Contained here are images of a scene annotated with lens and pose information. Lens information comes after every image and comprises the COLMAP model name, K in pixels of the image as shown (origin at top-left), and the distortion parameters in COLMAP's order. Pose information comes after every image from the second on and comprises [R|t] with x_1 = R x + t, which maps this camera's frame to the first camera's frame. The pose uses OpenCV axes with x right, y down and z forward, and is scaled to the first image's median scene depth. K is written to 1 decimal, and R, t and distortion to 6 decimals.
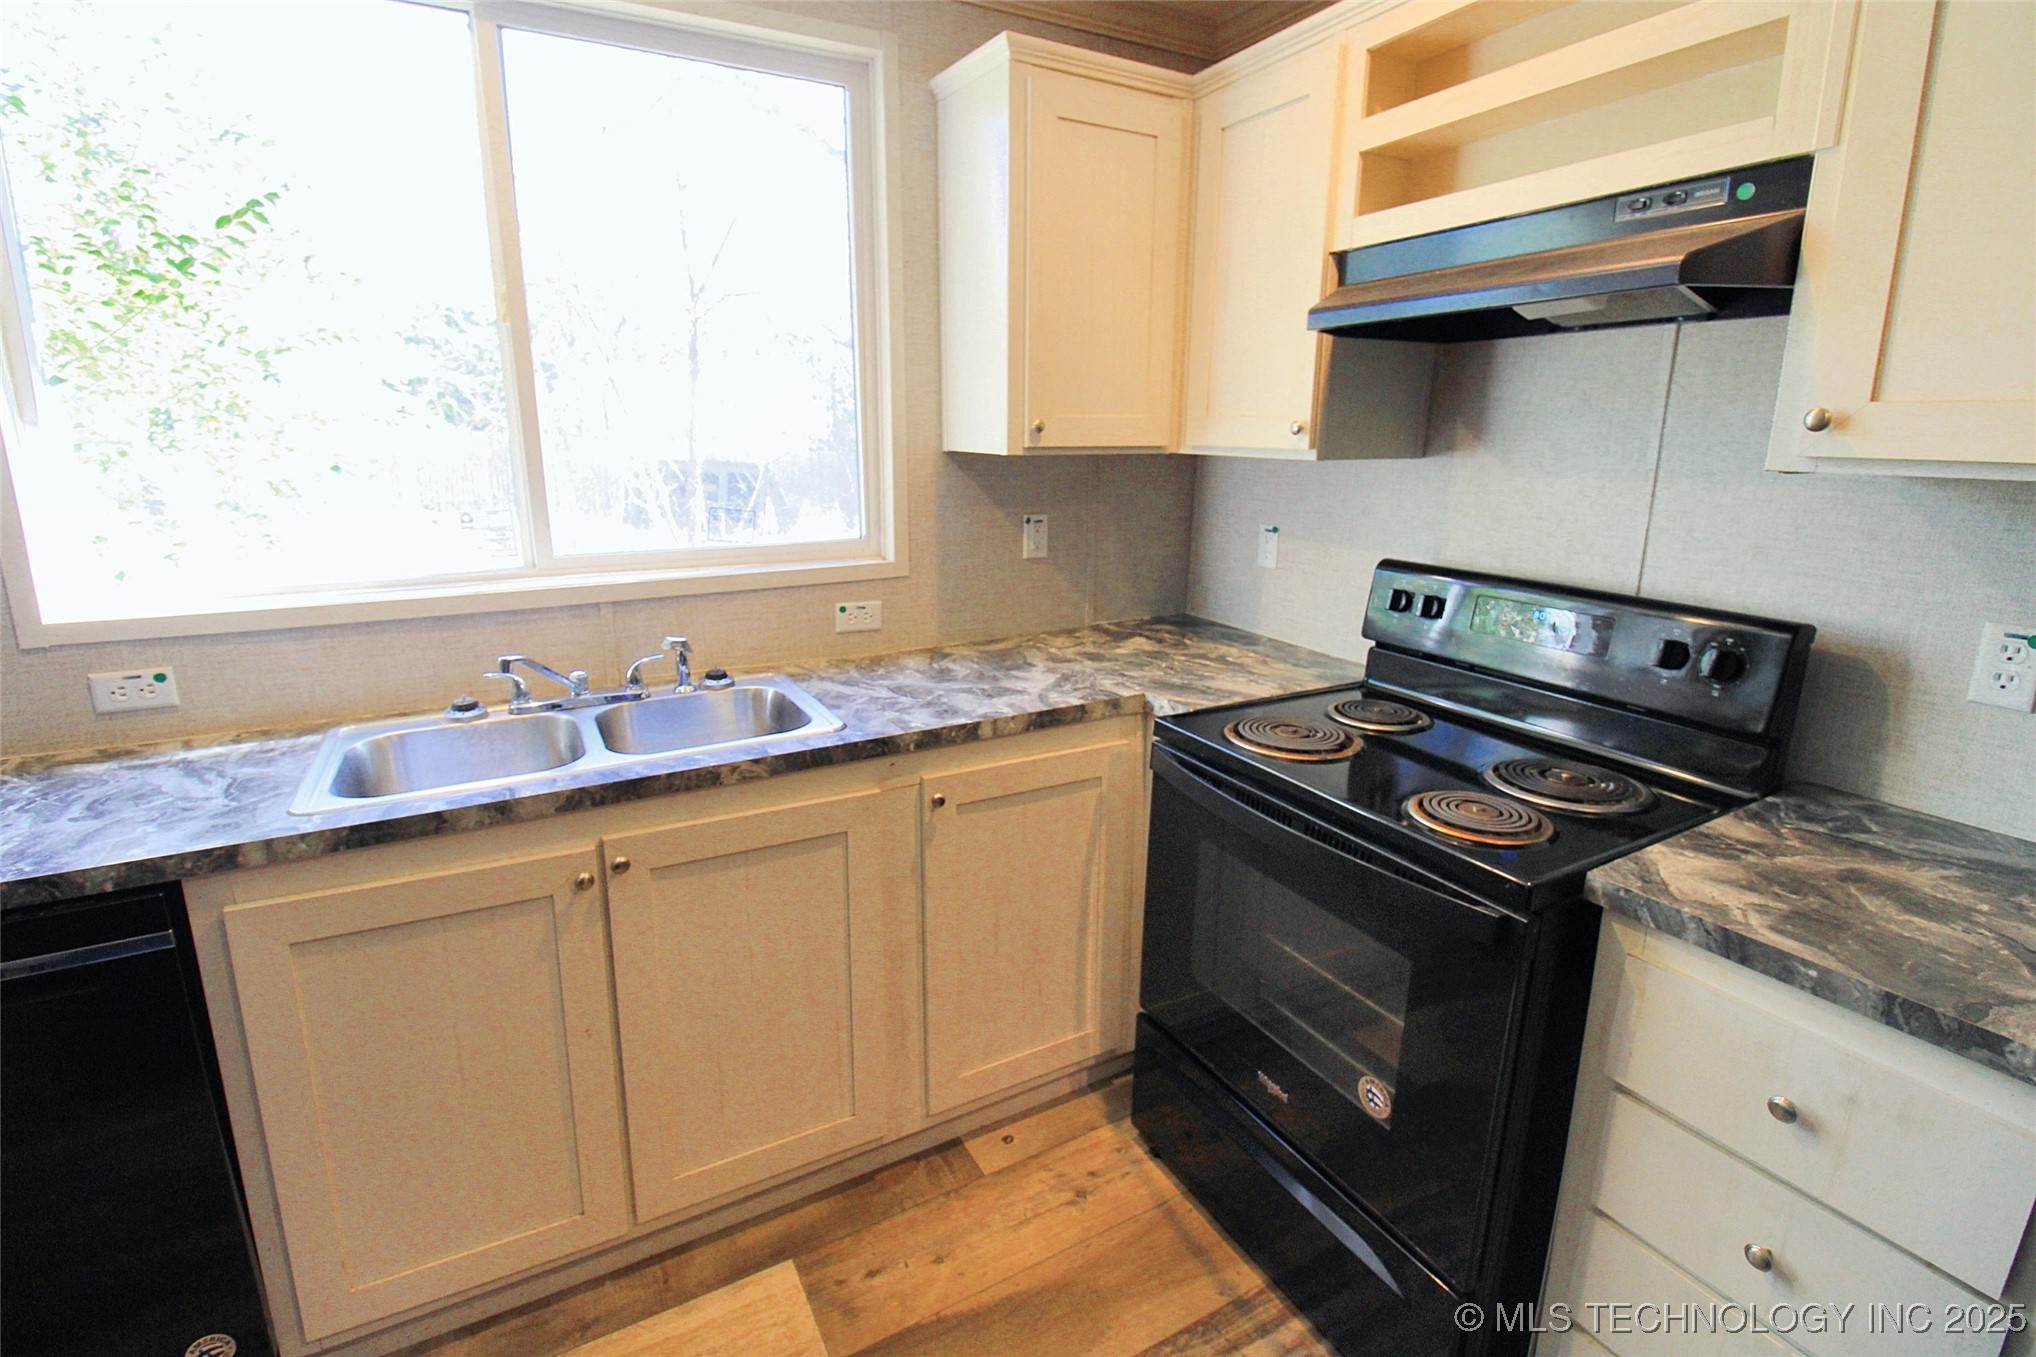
lens RADIAL K [[927.7, 0, 1018.8], [0, 927.7, 657.0], [0, 0, 1]] dist [-0.001427, -0.012614]
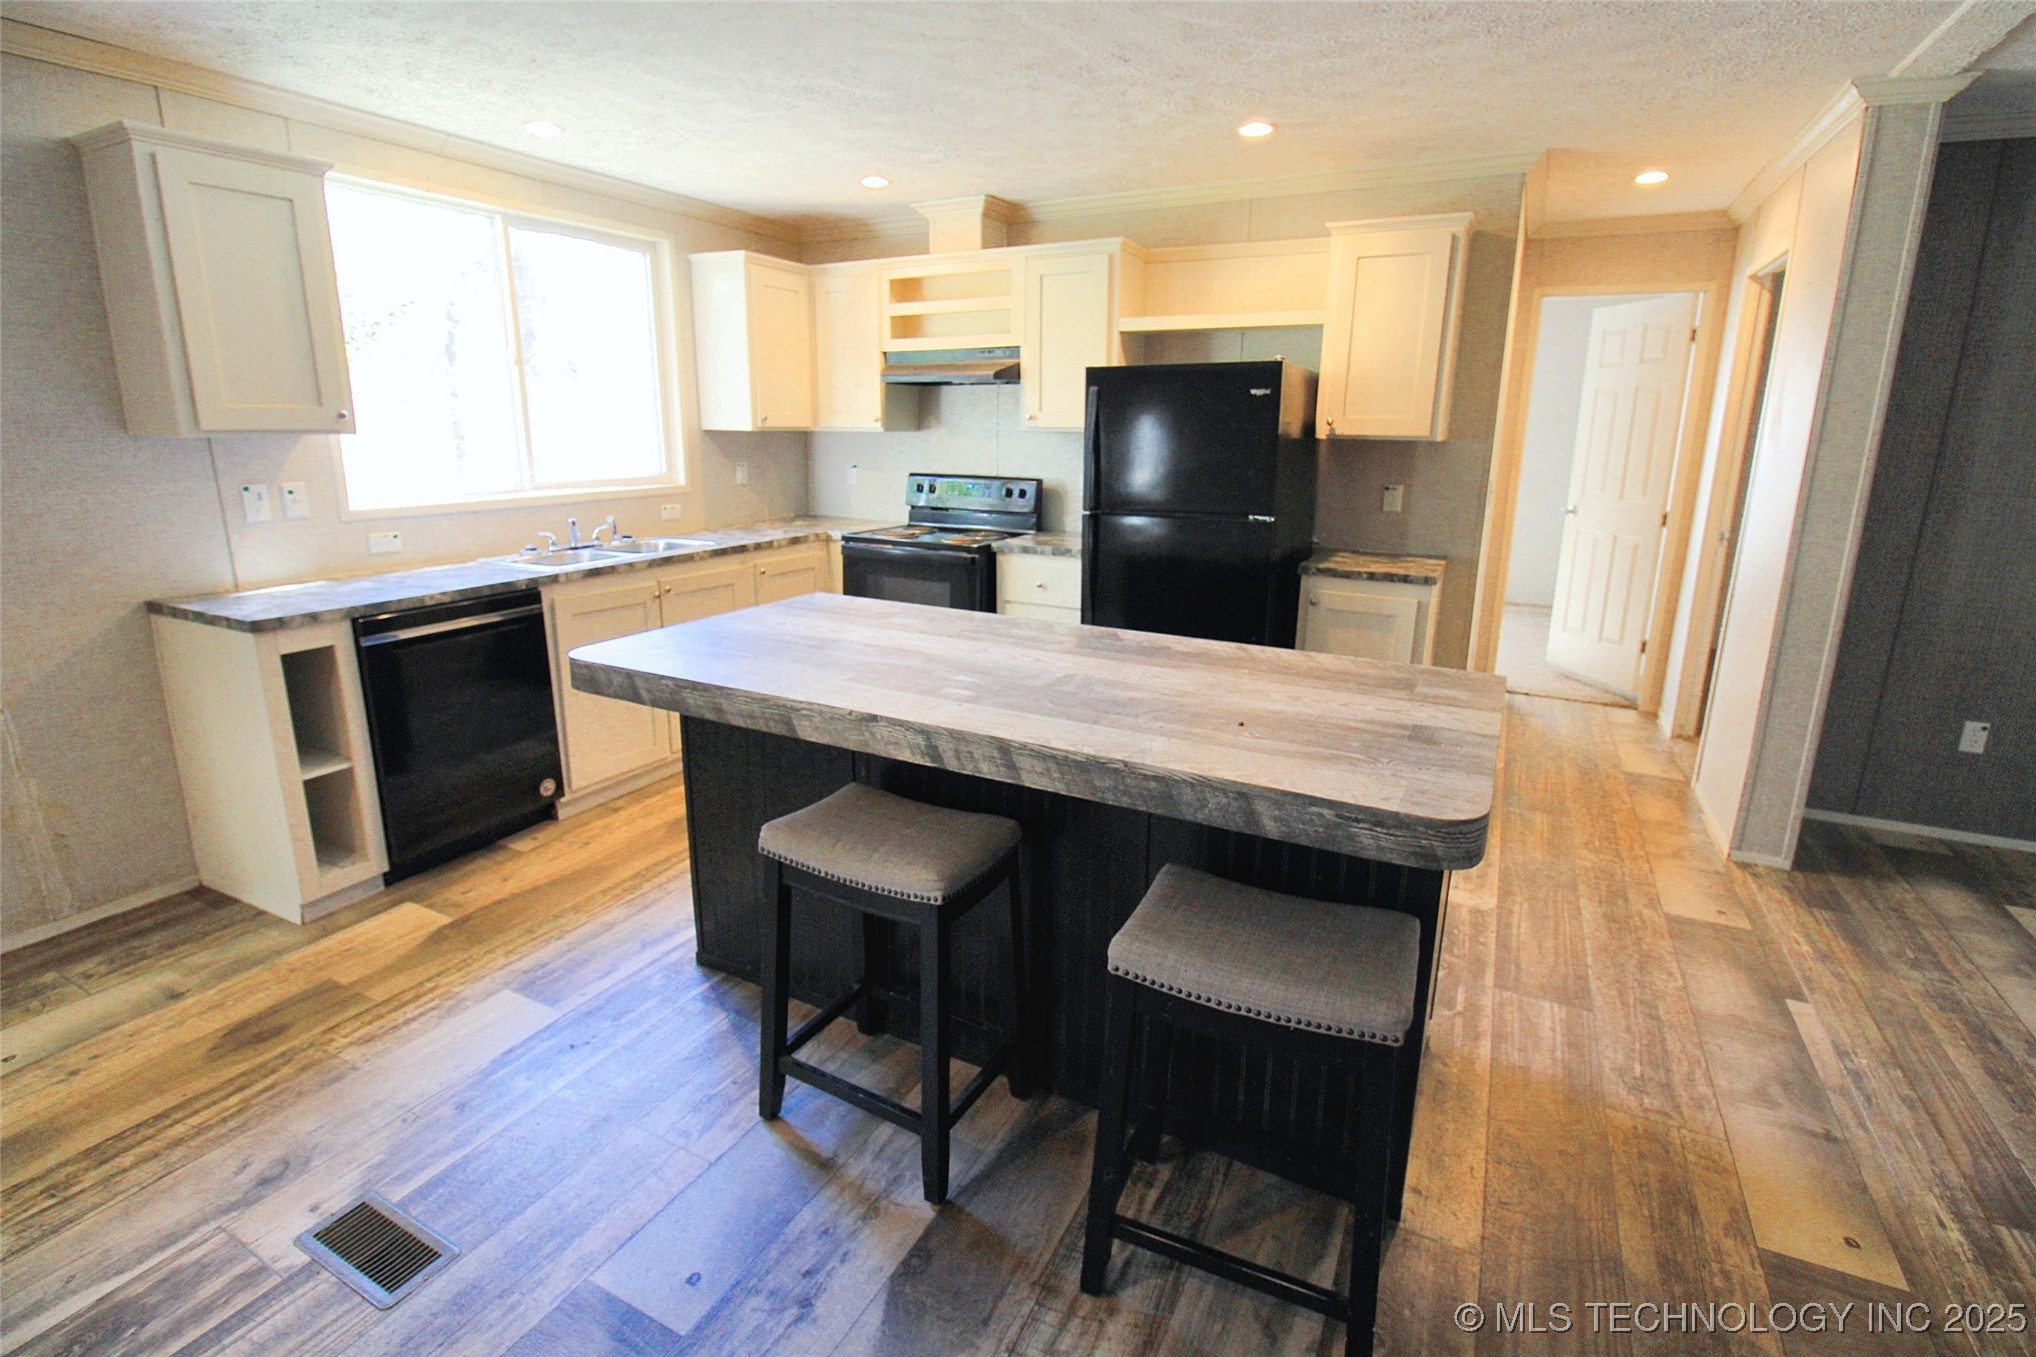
lens RADIAL K [[945.3, 0, 1039.1], [0, 945.3, 634.4], [0, 0, 1]] dist [0.004024, -0.012428]
pose [[0.826816, -0.121435, 0.549207, -0.852043], [0.129655, 0.991269, 0.023988, 0.344455], [-0.547325, 0.051374, 0.835342, -1.420476]]
